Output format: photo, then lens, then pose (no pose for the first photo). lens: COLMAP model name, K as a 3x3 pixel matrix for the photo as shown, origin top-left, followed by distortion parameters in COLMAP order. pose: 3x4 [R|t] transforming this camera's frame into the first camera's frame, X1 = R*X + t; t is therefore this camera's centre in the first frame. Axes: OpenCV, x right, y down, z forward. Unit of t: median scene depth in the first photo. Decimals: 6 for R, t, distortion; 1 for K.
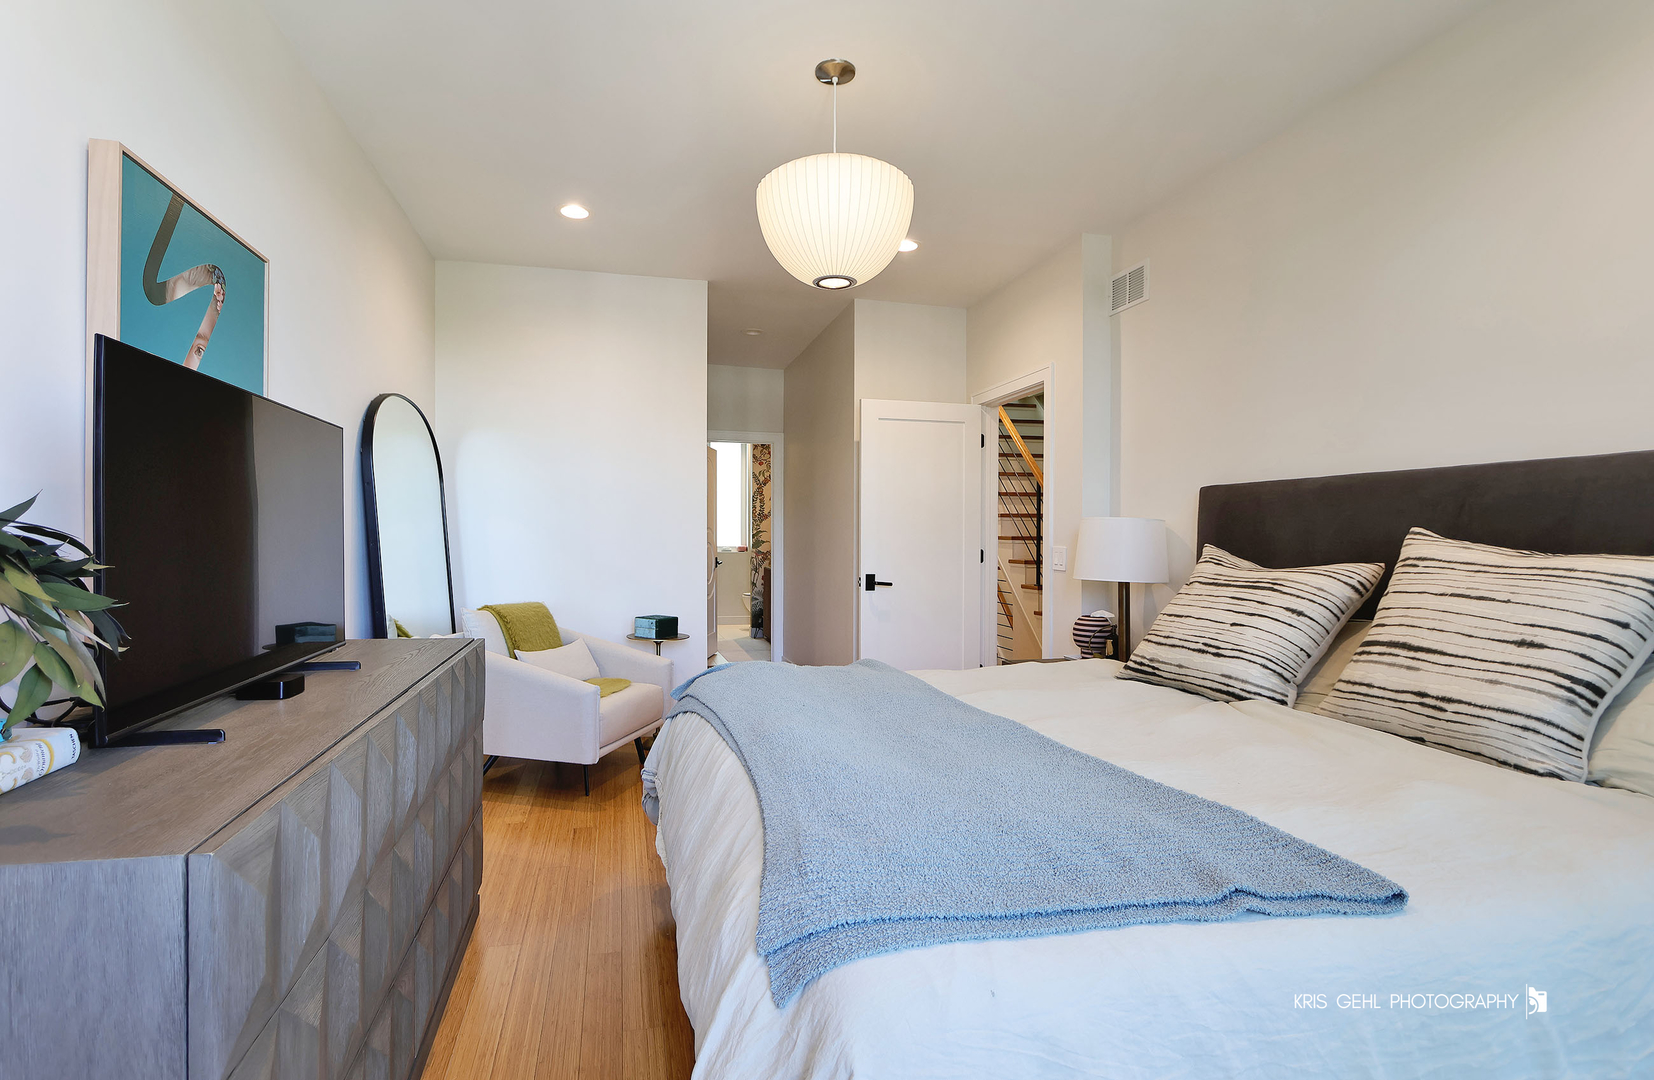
lens RADIAL K [[806.9, 0, 822.4], [0, 806.9, 526.2], [0, 0, 1]] dist [-0.004441, -0.000367]
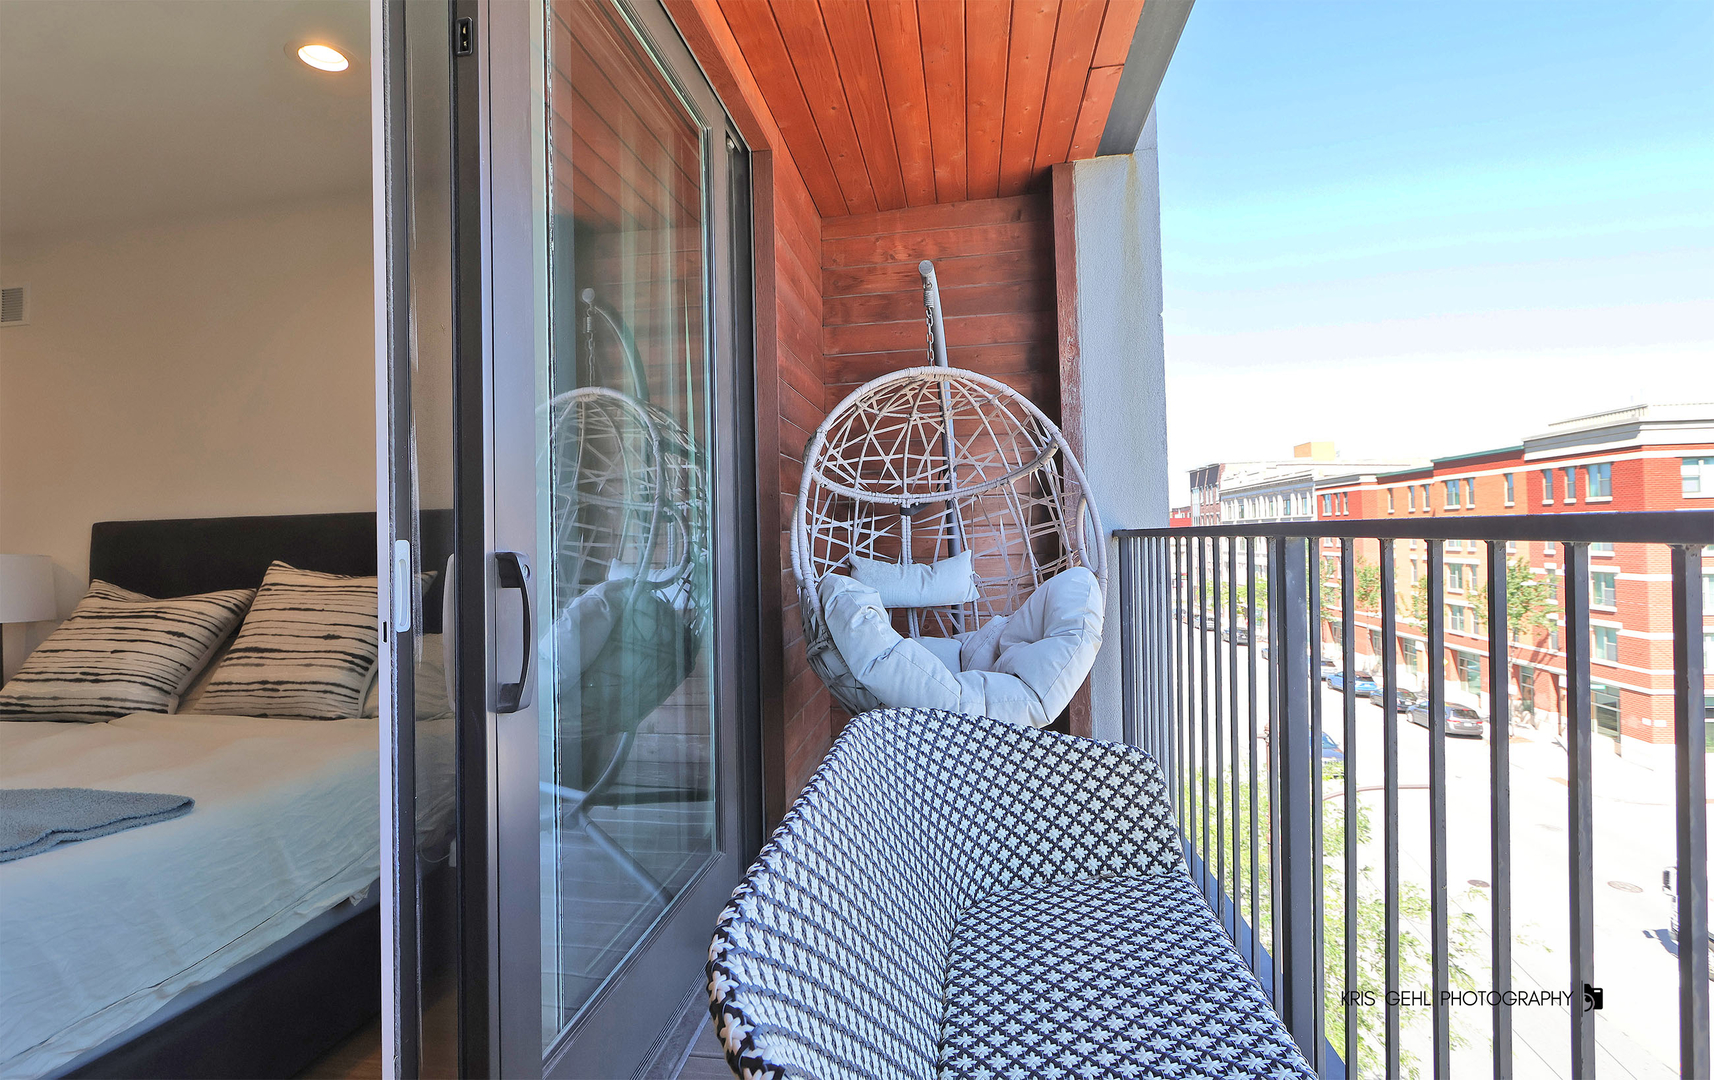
lens RADIAL K [[829.8, 0, 851.4], [0, 829.8, 534.3], [0, 0, 1]] dist [-0.002793, -0.000460]
pose [[0.424077, -0.005962, 0.905607, -0.101683], [0.017268, 0.999850, -0.001504, -0.022897], [-0.905462, 0.016275, 0.424116, -0.445026]]
